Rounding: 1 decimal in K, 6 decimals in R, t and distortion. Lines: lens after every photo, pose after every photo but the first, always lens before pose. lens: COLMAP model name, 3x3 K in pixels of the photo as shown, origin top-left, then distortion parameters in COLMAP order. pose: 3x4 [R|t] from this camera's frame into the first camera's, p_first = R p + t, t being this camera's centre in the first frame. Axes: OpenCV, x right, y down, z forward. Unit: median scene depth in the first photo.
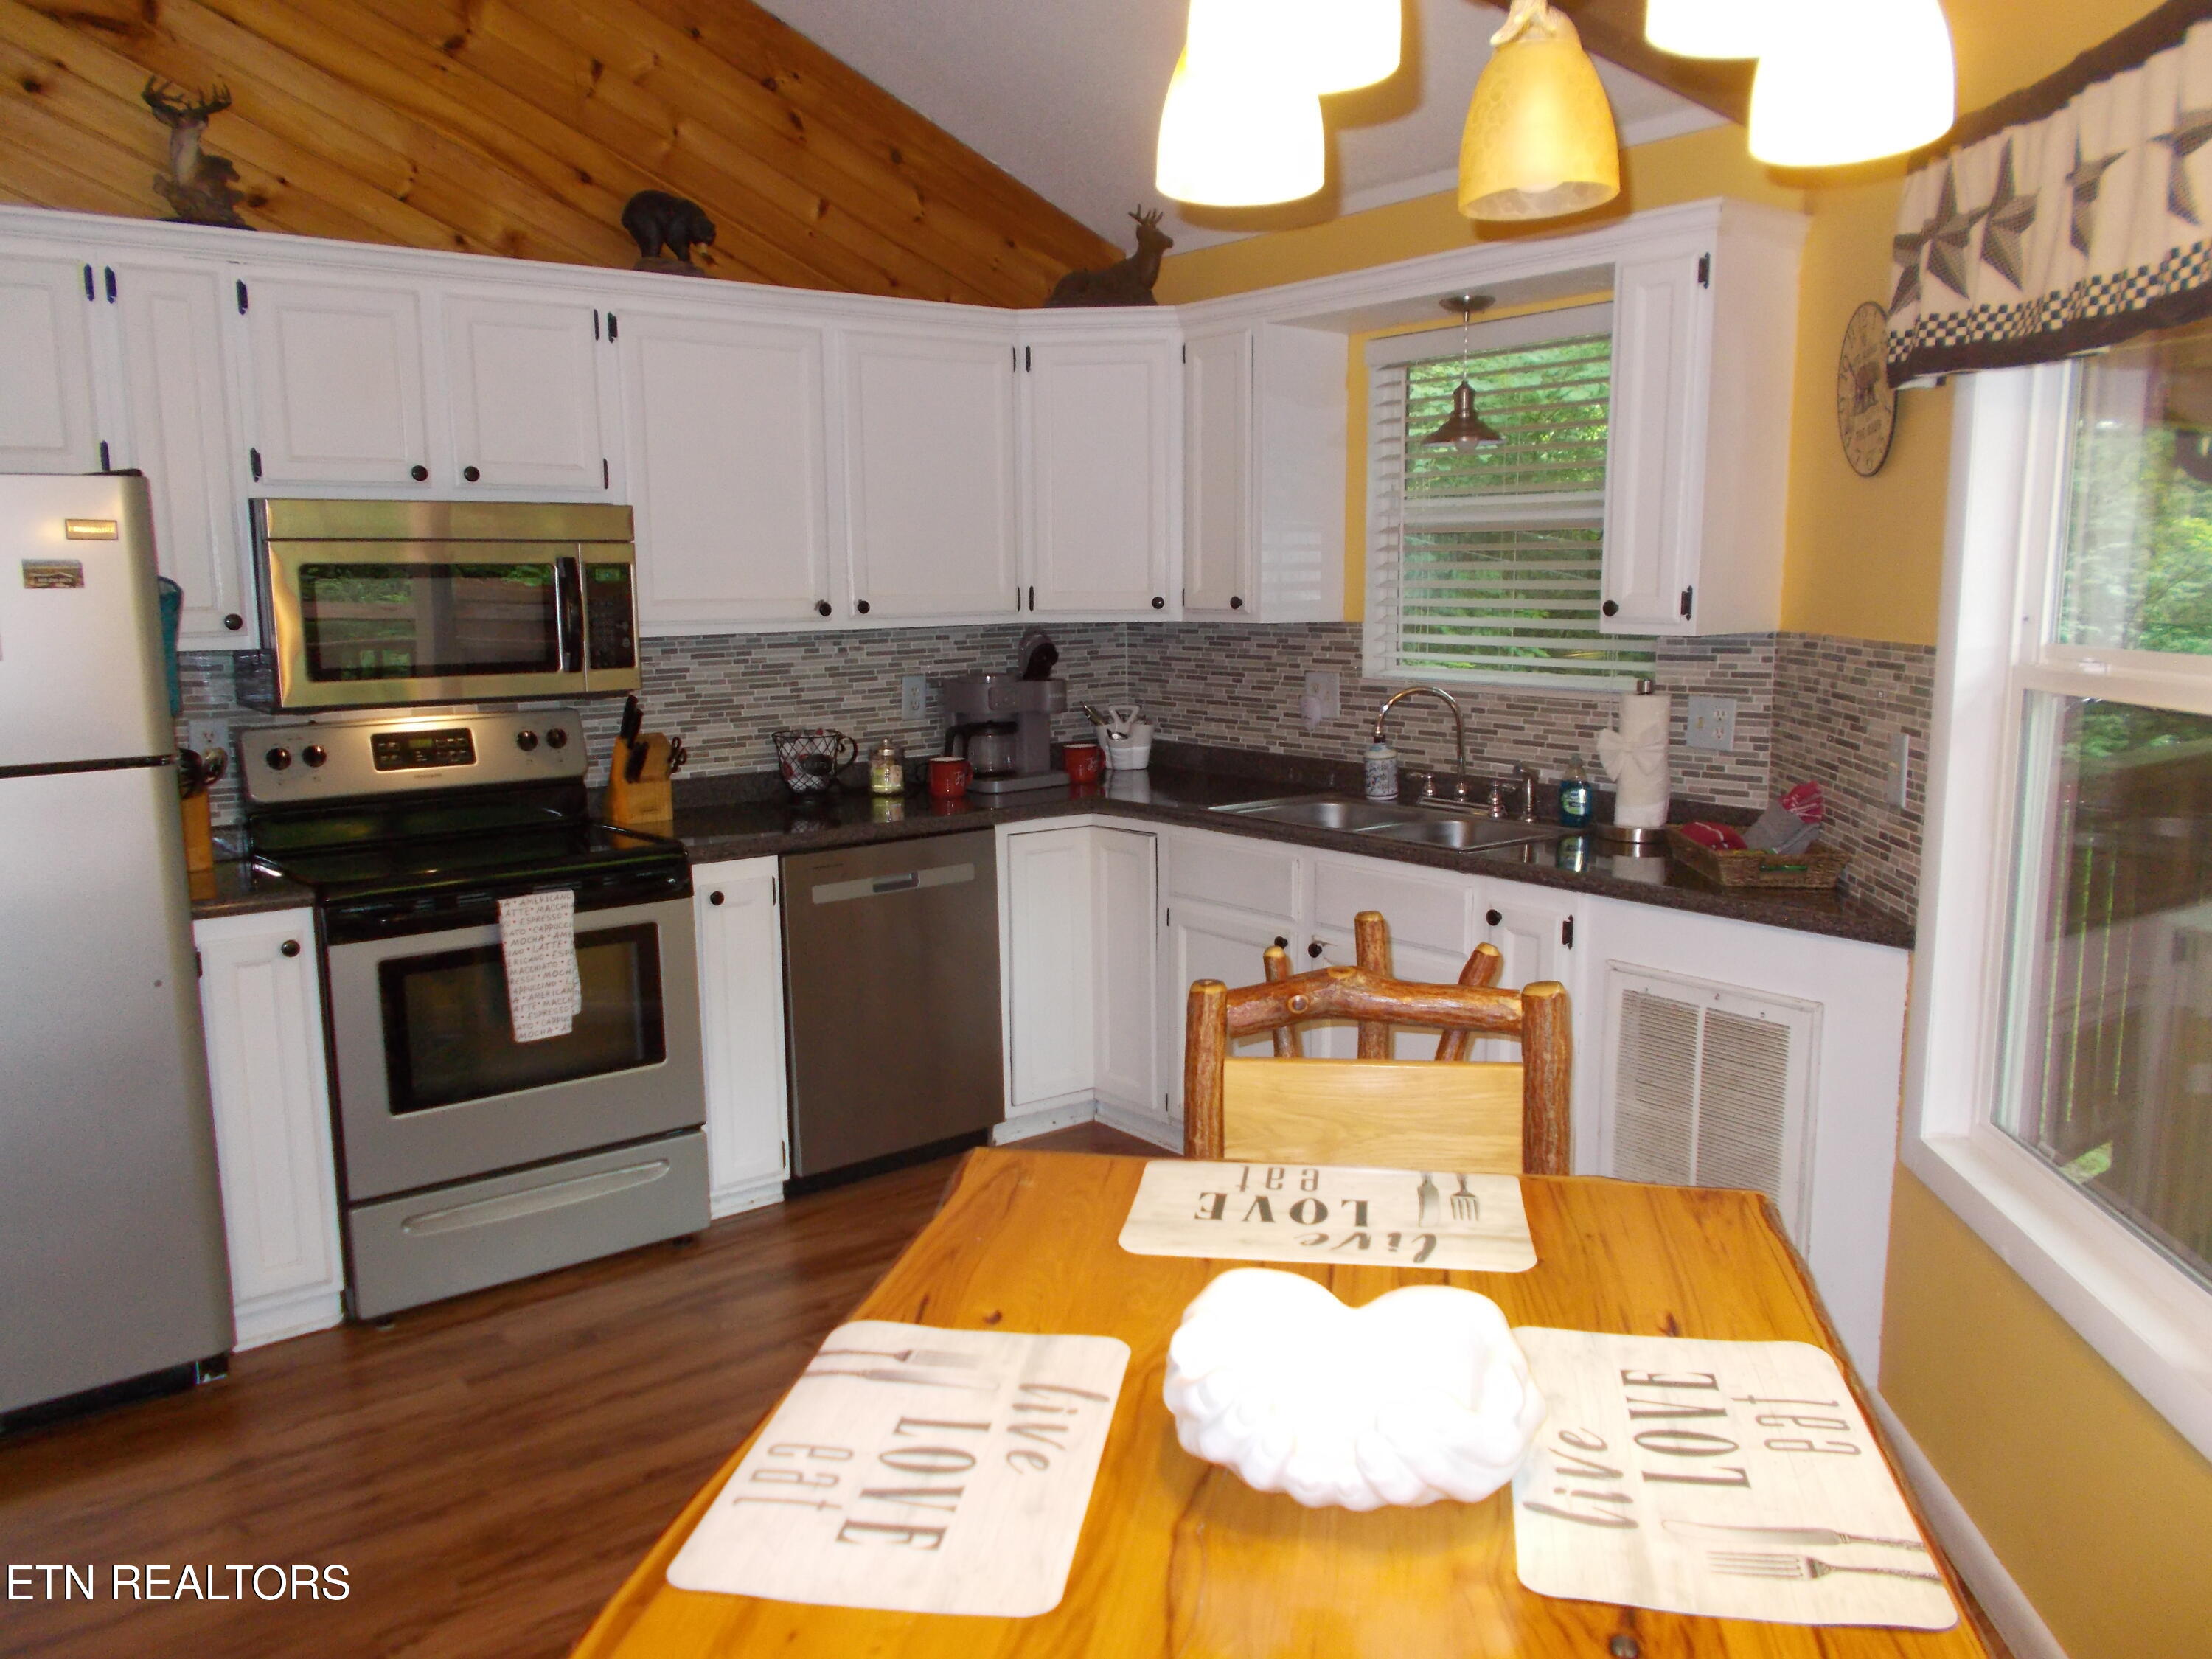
lens RADIAL K [[1685.6, 0, 1105.8], [0, 1685.6, 844.0], [0, 0, 1]] dist [-0.002155, -0.000426]
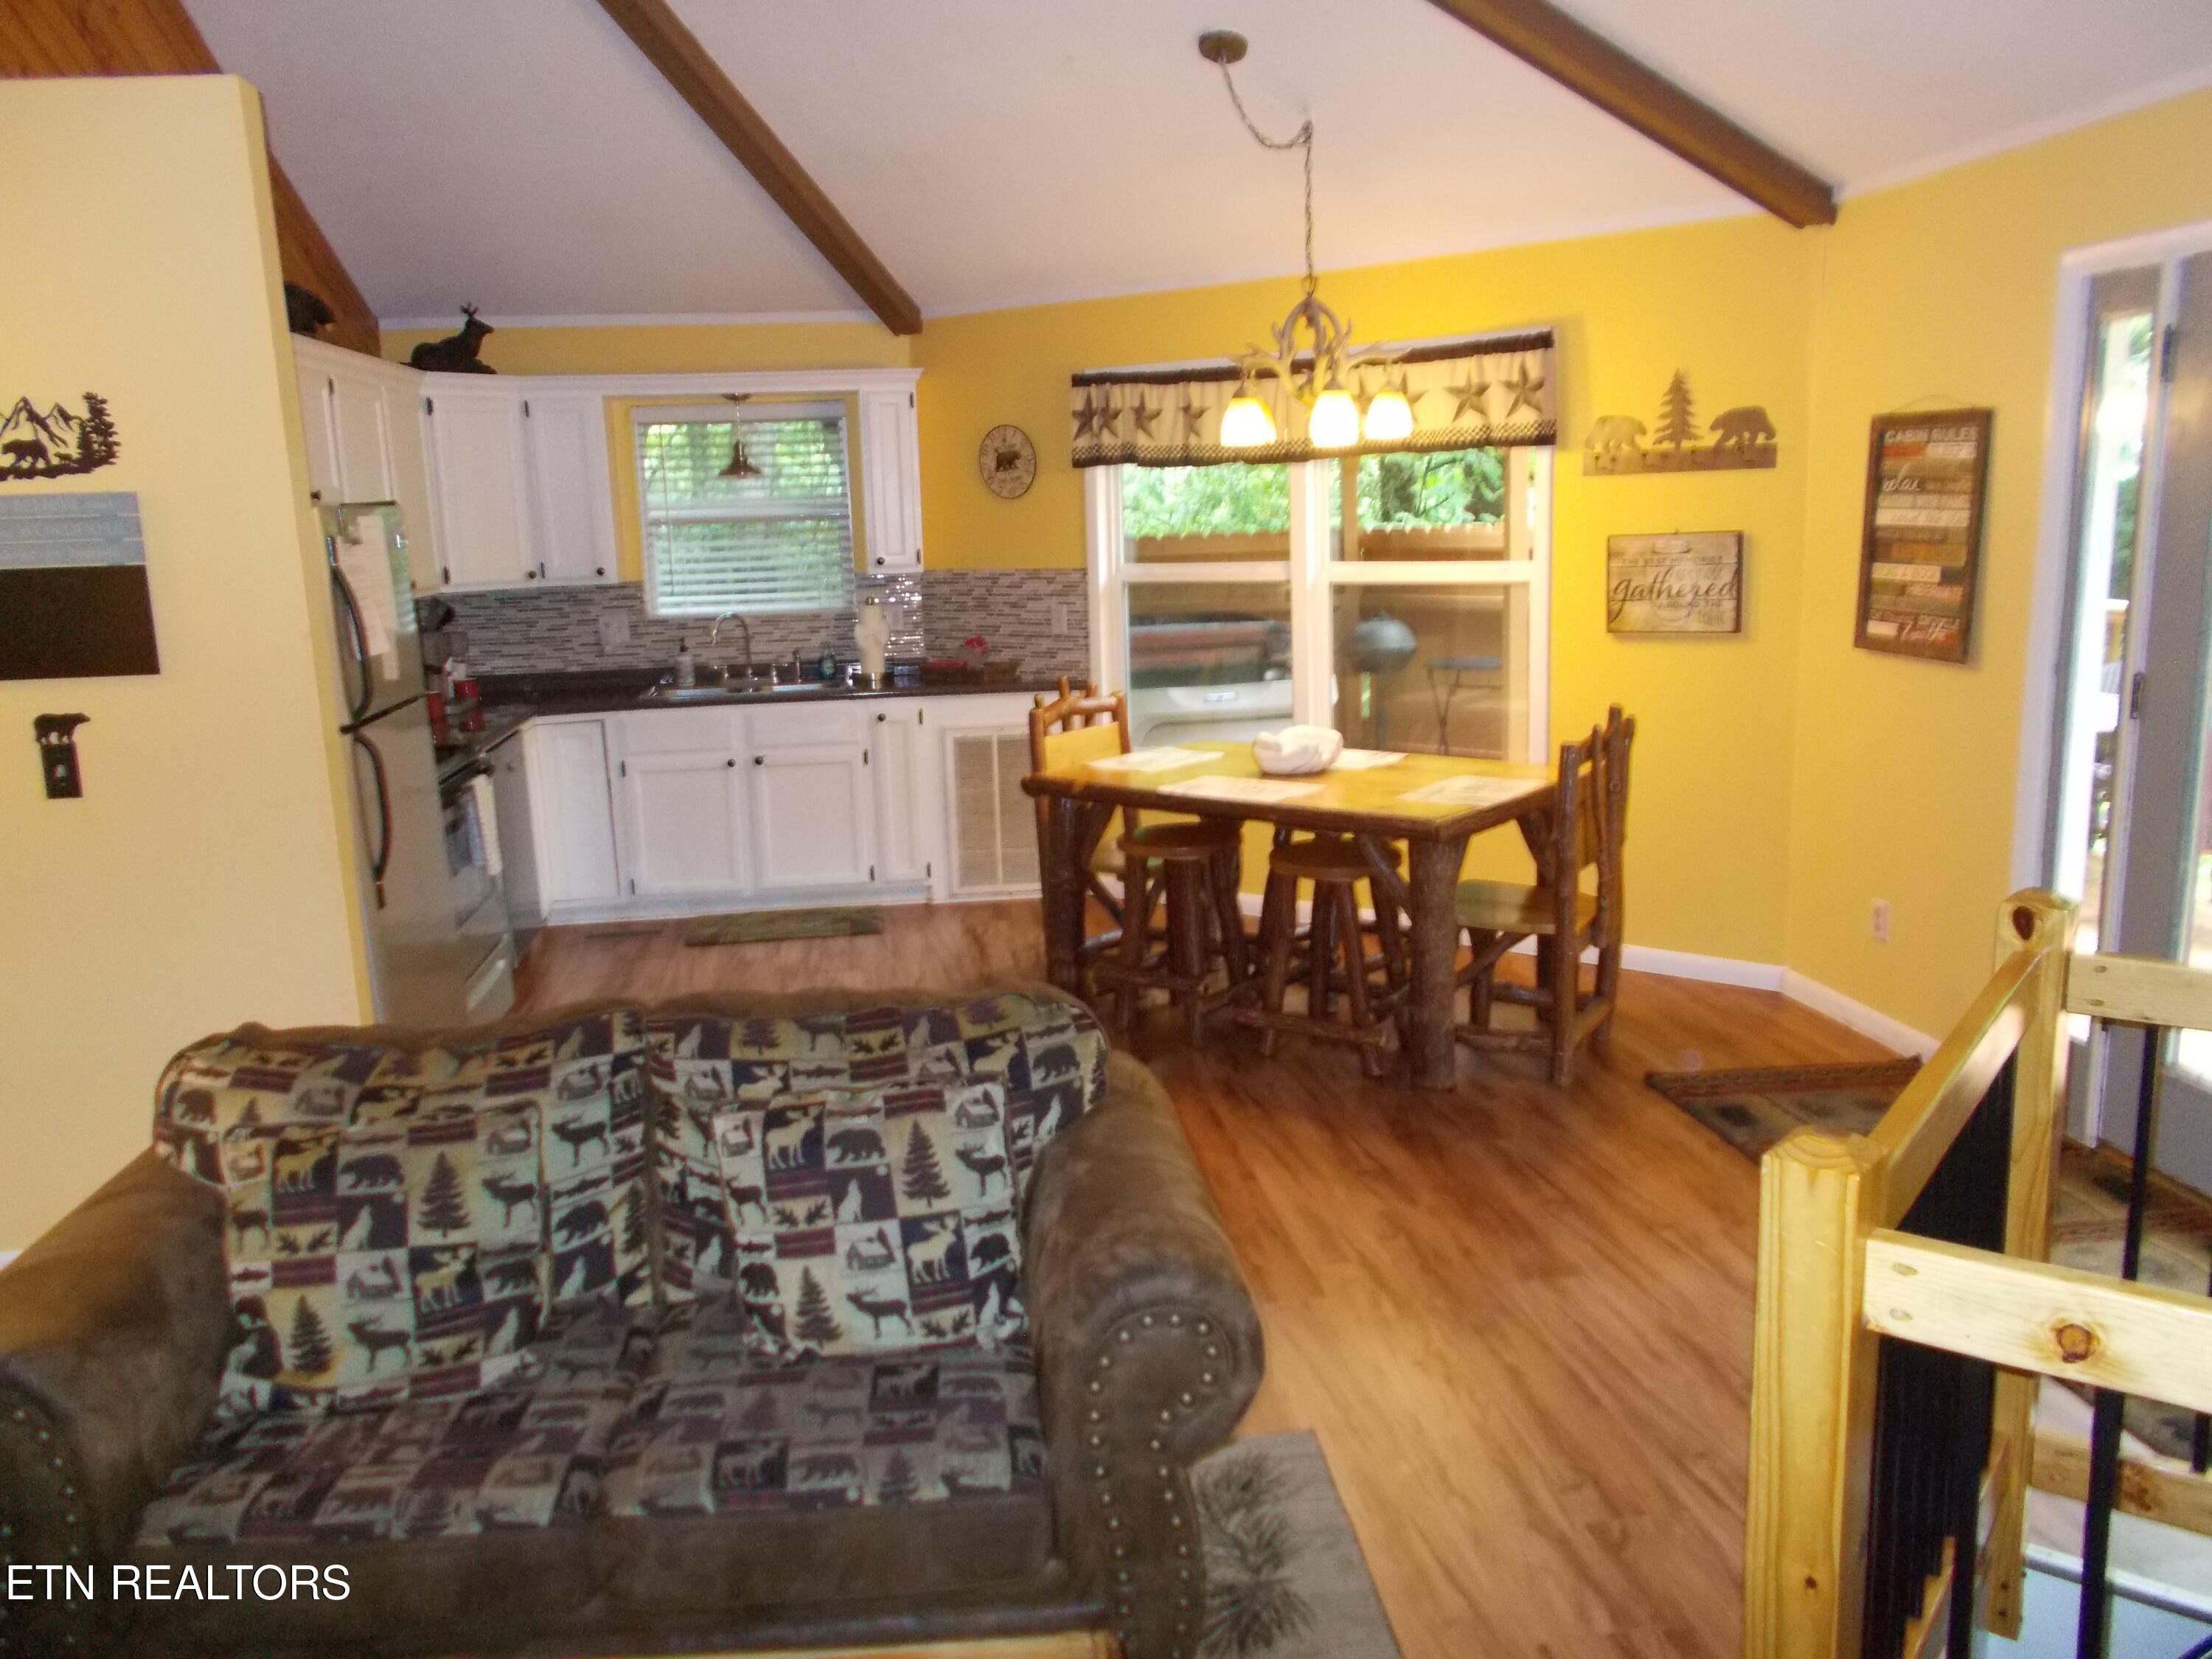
lens RADIAL K [[1685.6, 0, 1106.9], [0, 1685.6, 825.0], [0, 0, 1]] dist [-0.002155, -0.000426]
pose [[0.506197, -0.171633, 0.845166, -1.035375], [0.162404, 0.981434, 0.102037, 0.006318], [-0.846988, 0.085607, 0.524673, -0.215433]]
